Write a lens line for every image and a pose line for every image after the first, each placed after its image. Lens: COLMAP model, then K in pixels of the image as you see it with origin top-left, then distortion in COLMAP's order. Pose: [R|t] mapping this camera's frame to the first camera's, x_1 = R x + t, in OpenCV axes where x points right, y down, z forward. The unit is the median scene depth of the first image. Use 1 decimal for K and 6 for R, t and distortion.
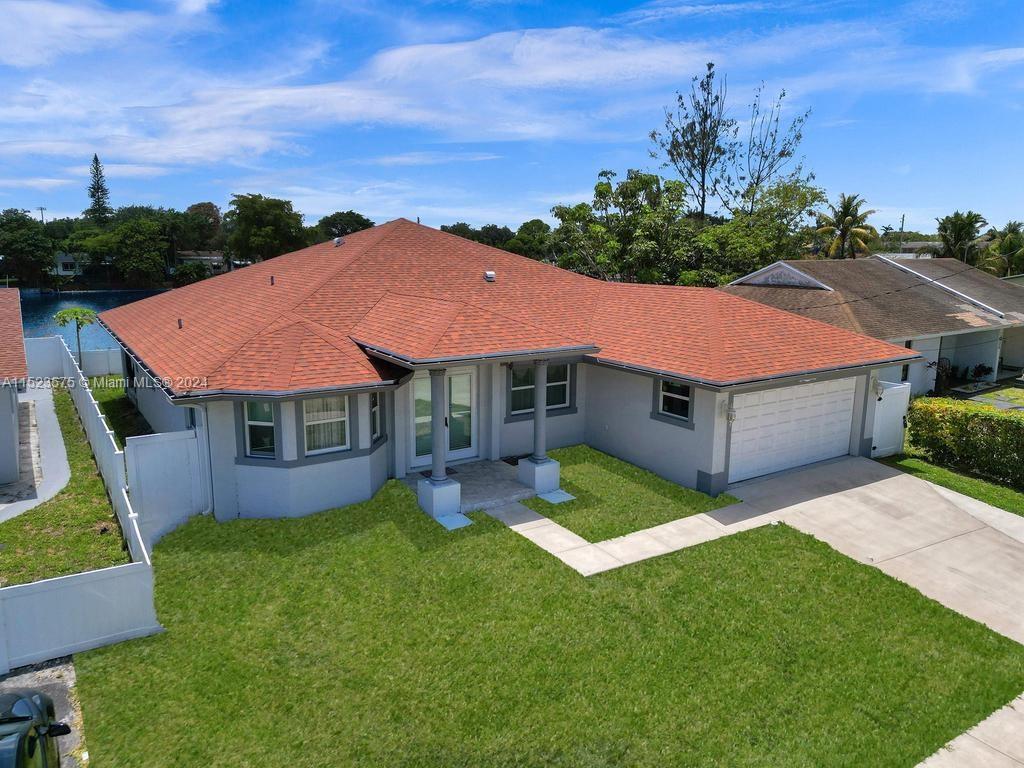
lens RADIAL K [[721.3, 0, 511.2], [0, 721.3, 381.4], [0, 0, 1]] dist [0.056918, -0.044447]
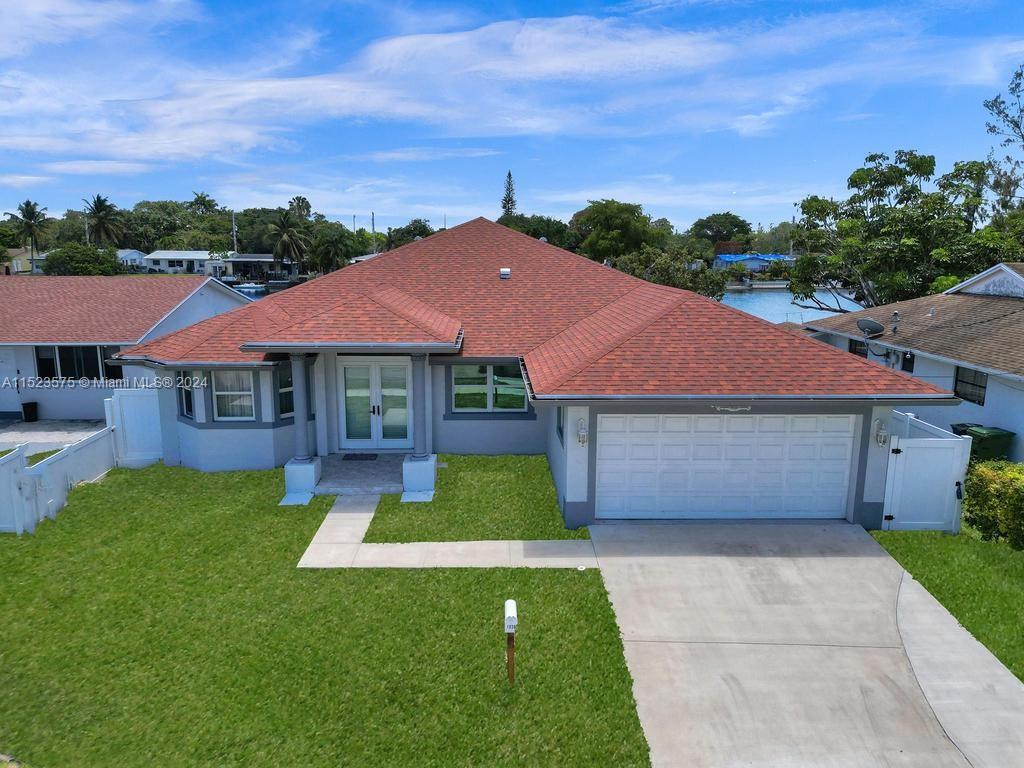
lens RADIAL K [[721.3, 0, 508.7], [0, 721.3, 381.0], [0, 0, 1]] dist [0.056918, -0.044447]
pose [[0.854949, 0.093680, -0.510183, 0.663873], [-0.096109, 0.995135, 0.021670, -0.029522], [0.509731, 0.030507, 0.859793, 0.219600]]
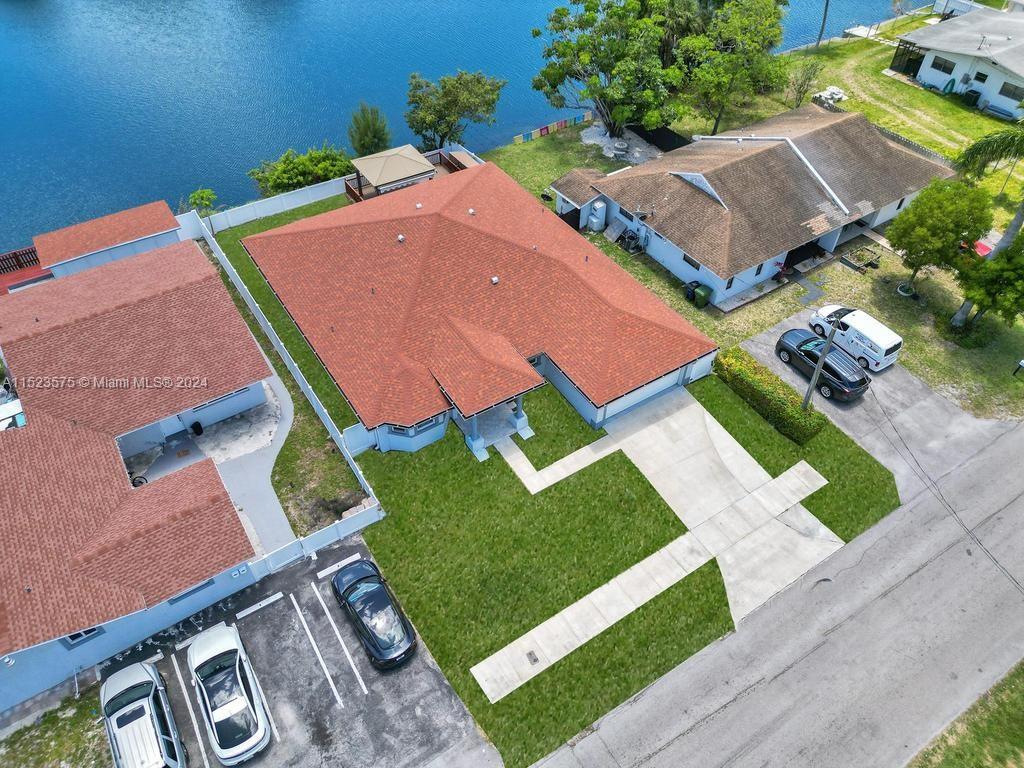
lens RADIAL K [[721.3, 0, 509.1], [0, 721.3, 385.8], [0, 0, 1]] dist [0.056918, -0.044447]
pose [[0.999966, 0.006160, -0.005468, 0.022319], [-0.001874, 0.816653, 0.577126, -1.268984], [0.008020, -0.577097, 0.816637, -0.753563]]
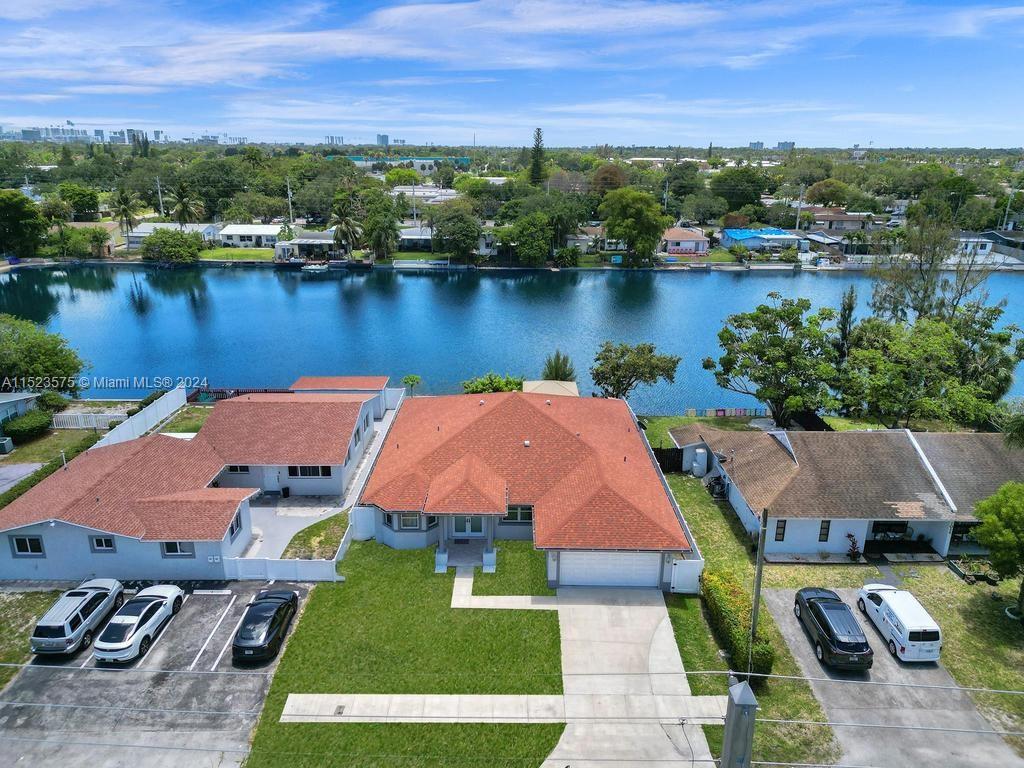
lens RADIAL K [[721.3, 0, 507.6], [0, 721.3, 382.9], [0, 0, 1]] dist [0.056918, -0.044447]
pose [[0.833251, 0.170758, -0.525865, 1.292966], [-0.104096, 0.982555, 0.154111, -0.838082], [0.543007, -0.073673, 0.836490, -0.948620]]
